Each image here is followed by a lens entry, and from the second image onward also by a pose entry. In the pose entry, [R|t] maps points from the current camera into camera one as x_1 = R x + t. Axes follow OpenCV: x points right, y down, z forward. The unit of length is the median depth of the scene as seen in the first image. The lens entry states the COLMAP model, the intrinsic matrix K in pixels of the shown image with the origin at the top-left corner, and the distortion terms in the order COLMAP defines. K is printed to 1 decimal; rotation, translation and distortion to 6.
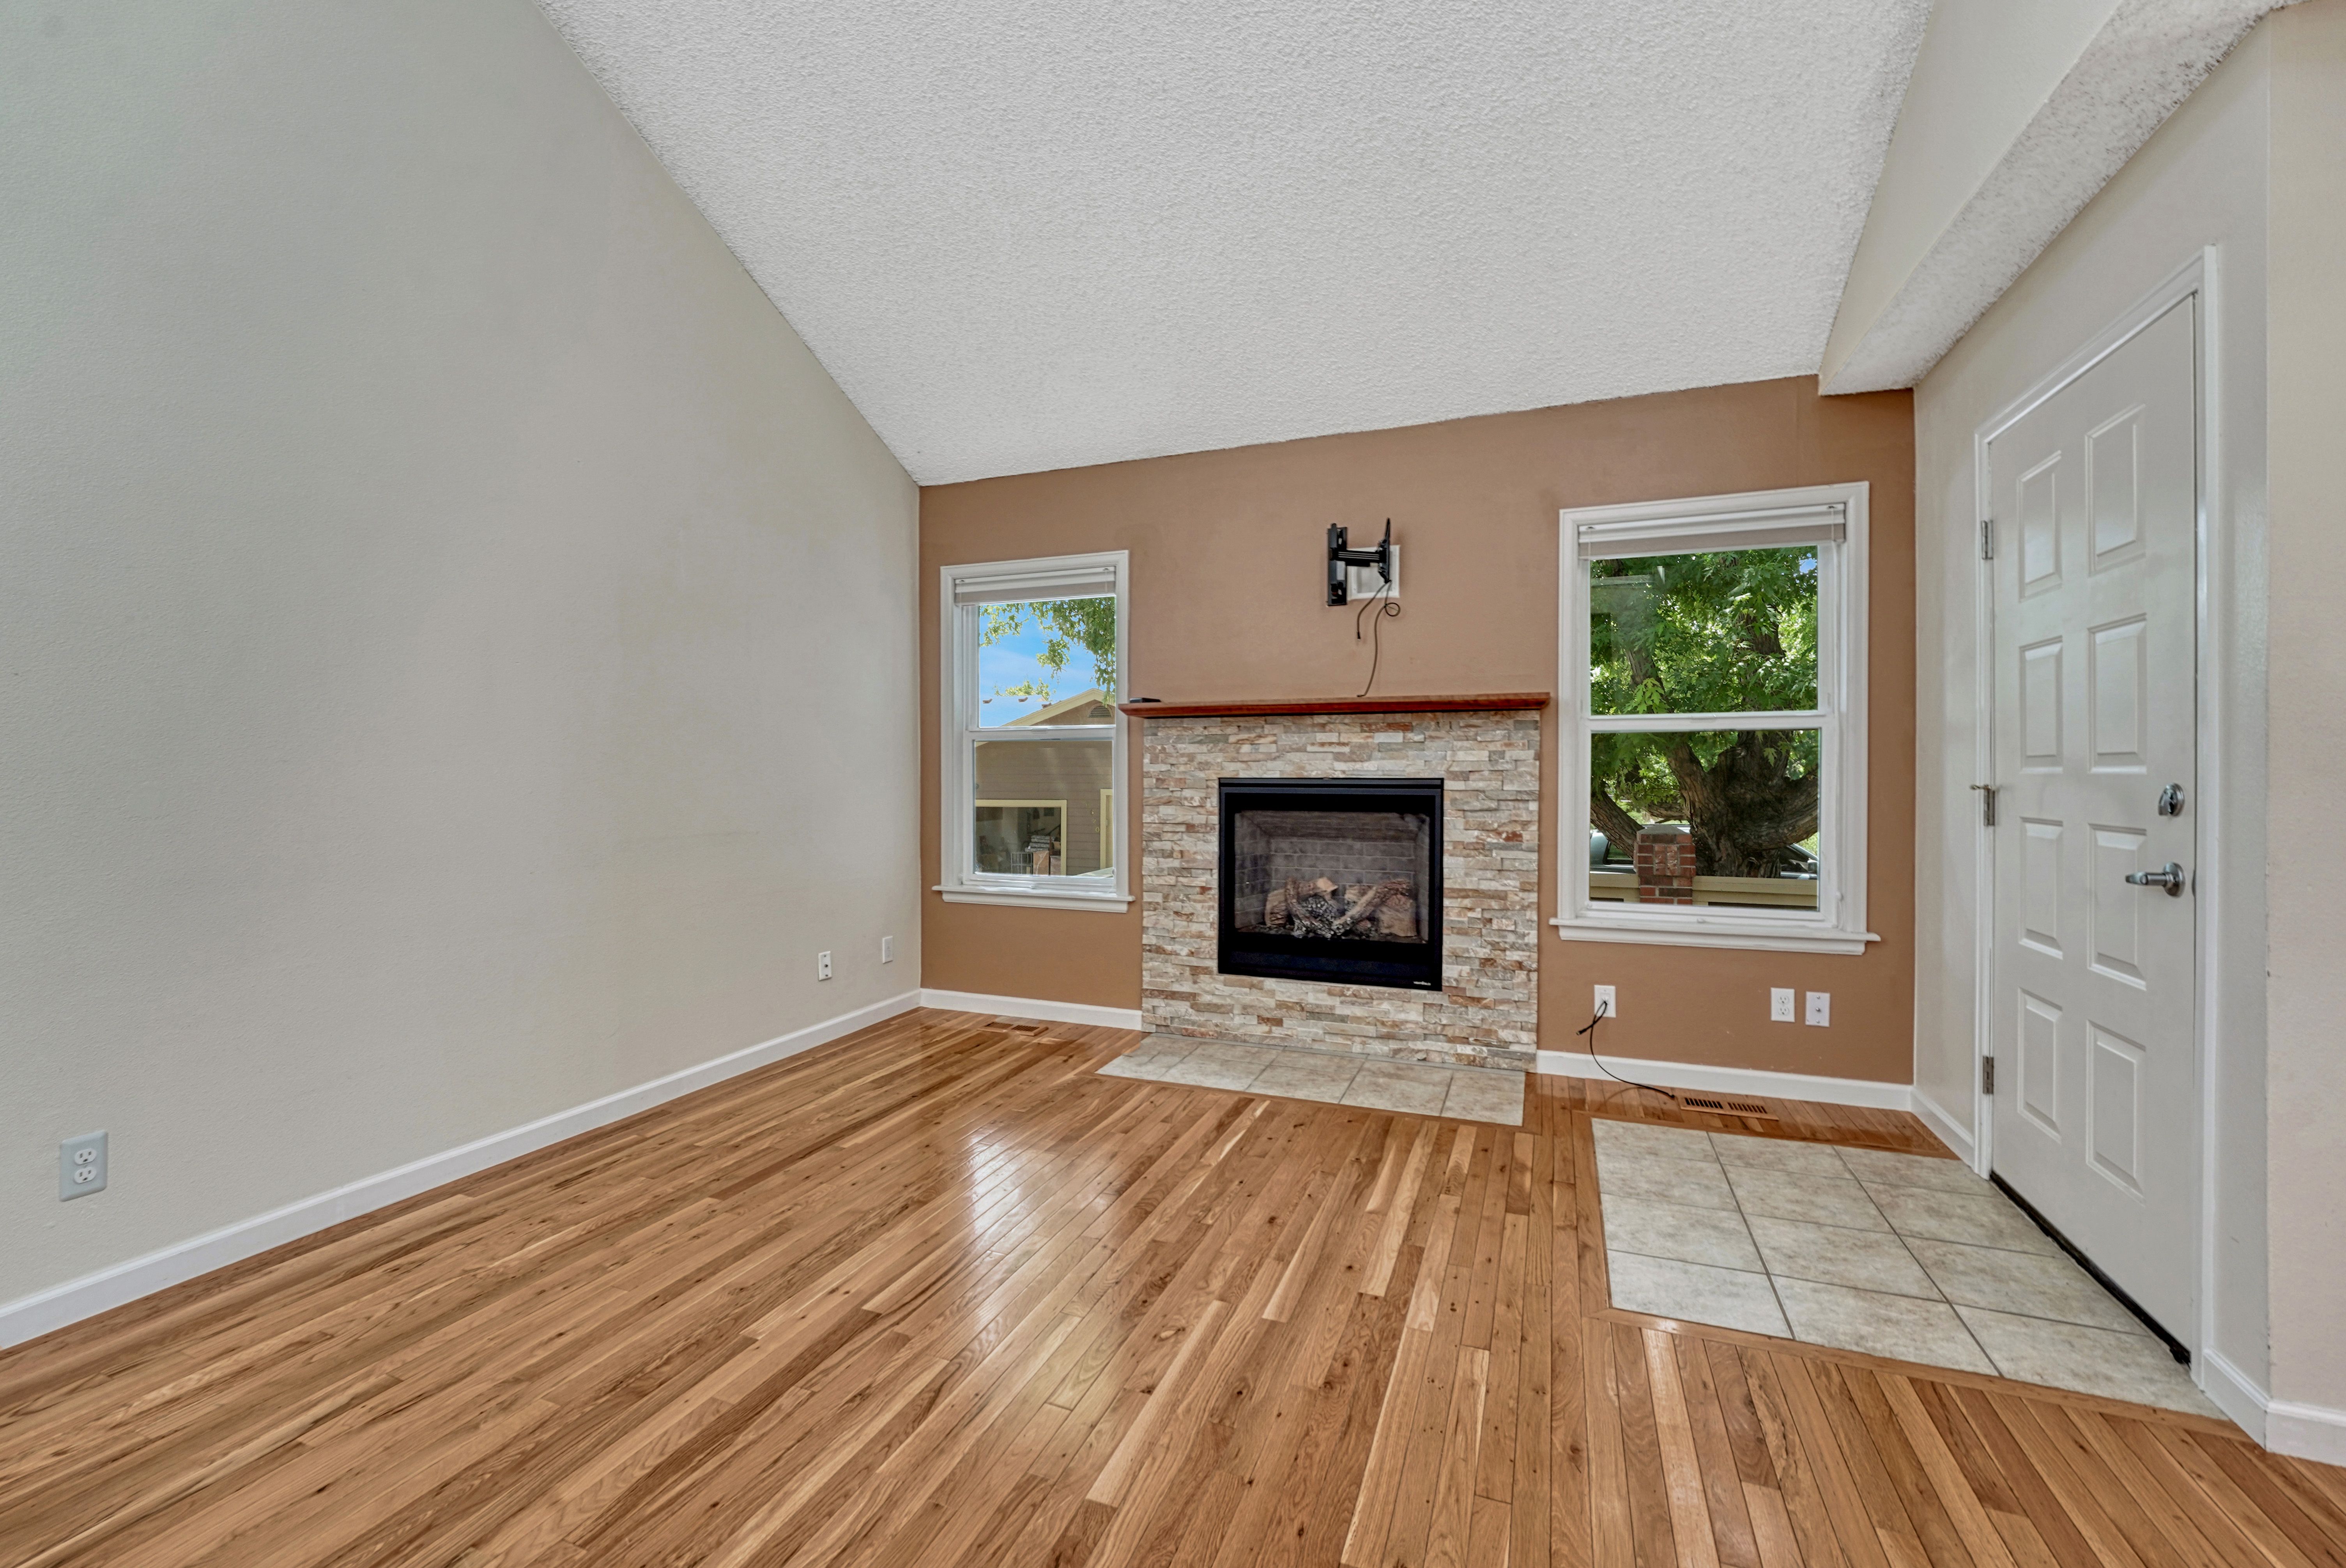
lens RADIAL K [[962.0, 0, 1174.8], [0, 962.0, 766.4], [0, 0, 1]] dist [-0.012318, 0.000164]
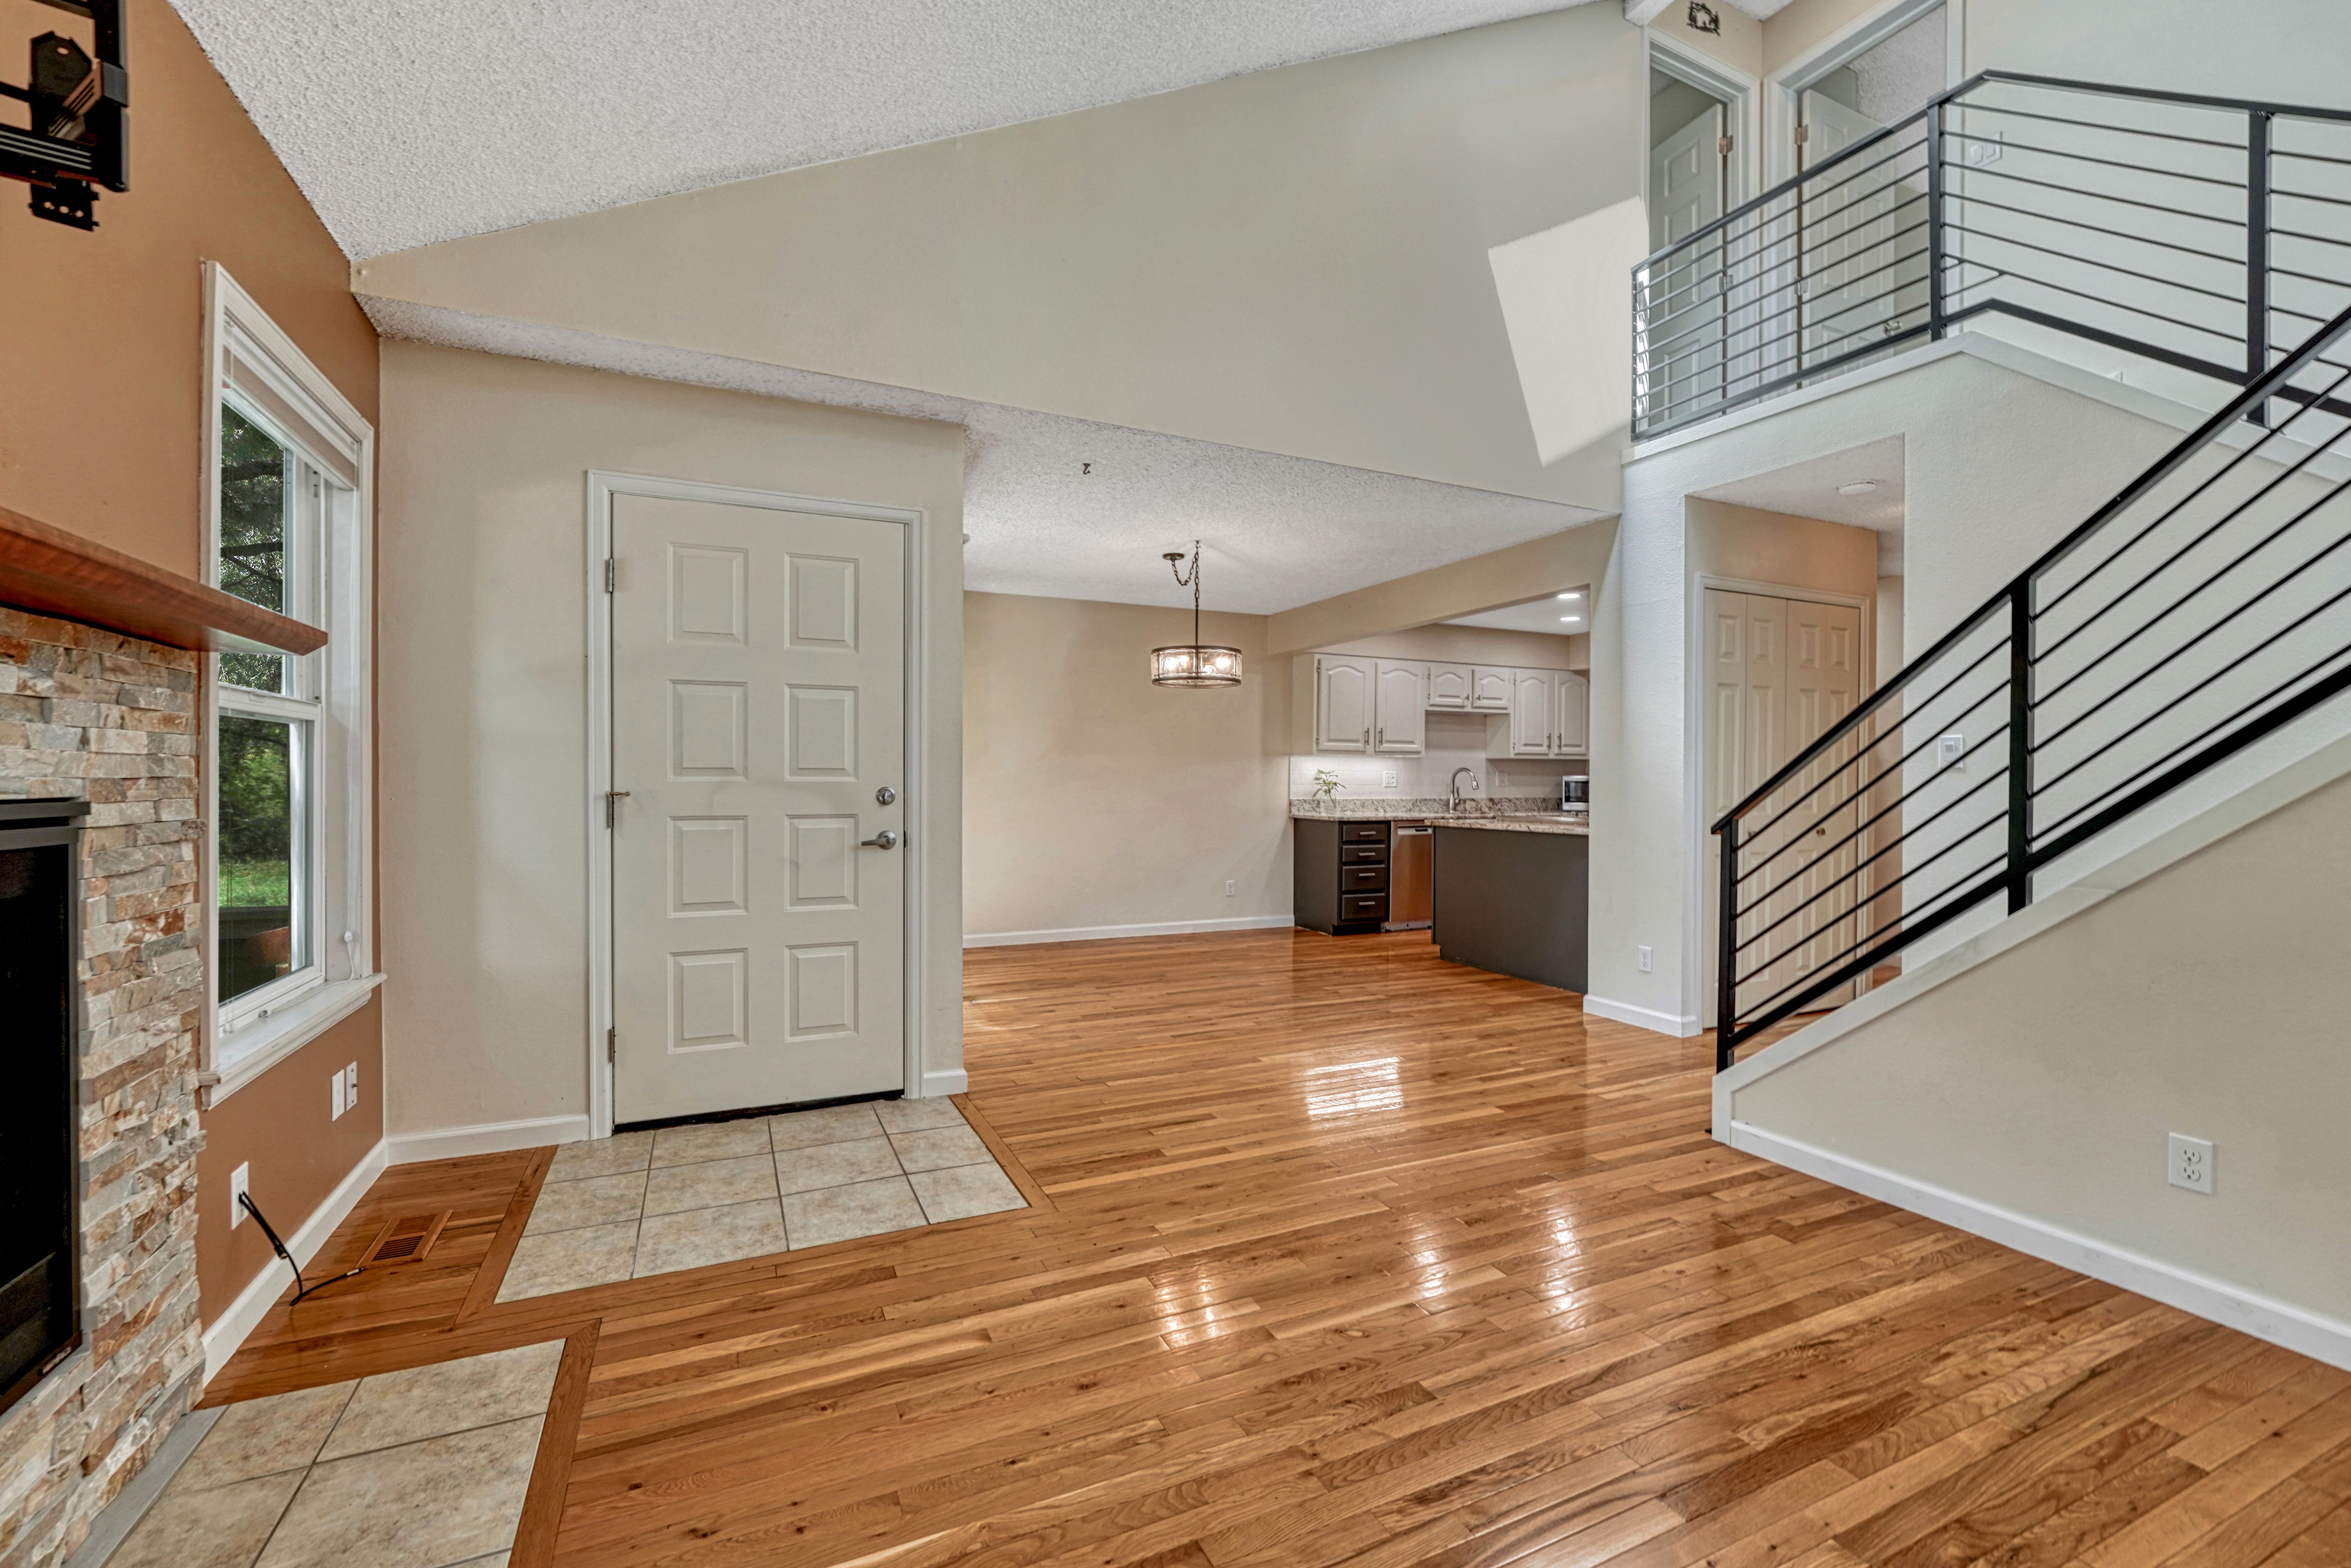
lens RADIAL K [[968.9, 0, 1147.8], [0, 968.9, 787.8], [0, 0, 1]] dist [-0.014953, 0.000322]
pose [[-0.713664, -0.008486, 0.700436, -0.291783], [-0.005546, 0.999964, 0.006465, 0.003797], [-0.700466, 0.000729, -0.713686, 0.975882]]
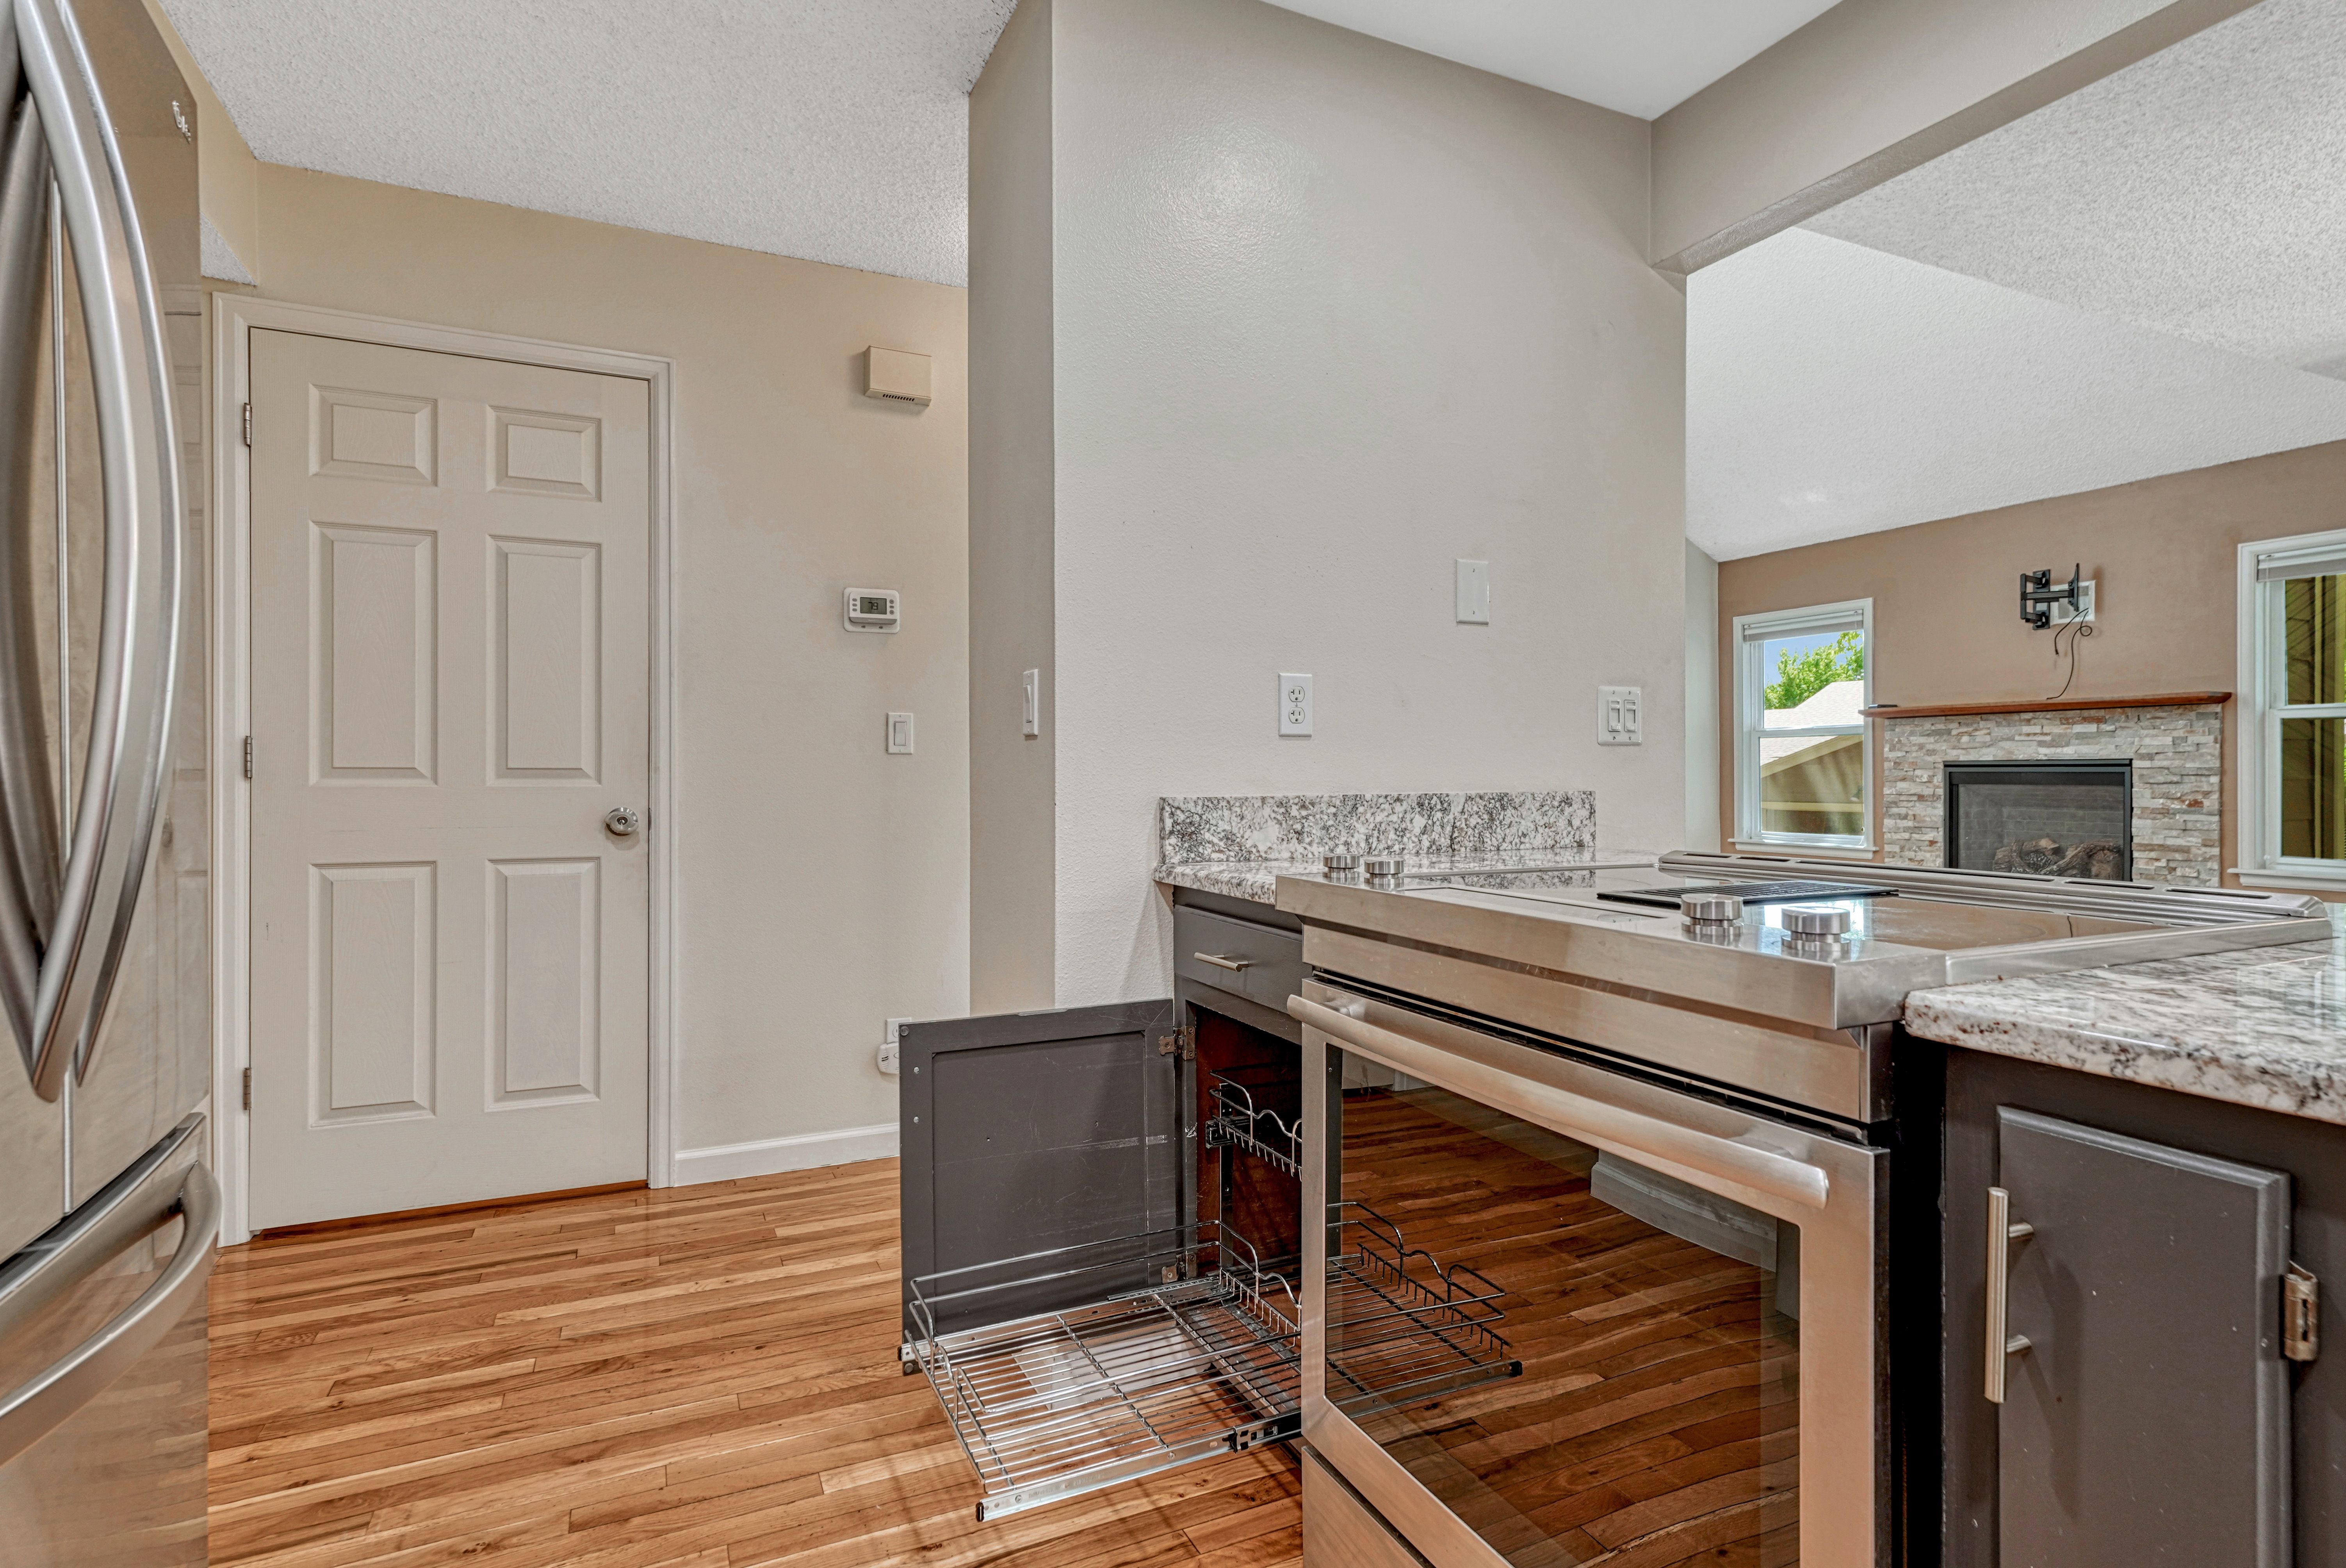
lens RADIAL K [[1157.2, 0, 1168.8], [0, 1157.2, 776.6], [0, 0, 1]] dist [0.006610, 0.001409]
pose [[0.719942, -0.000389, -0.694034, 0.433989], [0.004213, 0.999984, 0.003809, 0.025391], [0.694022, -0.005666, 0.719932, -1.033580]]
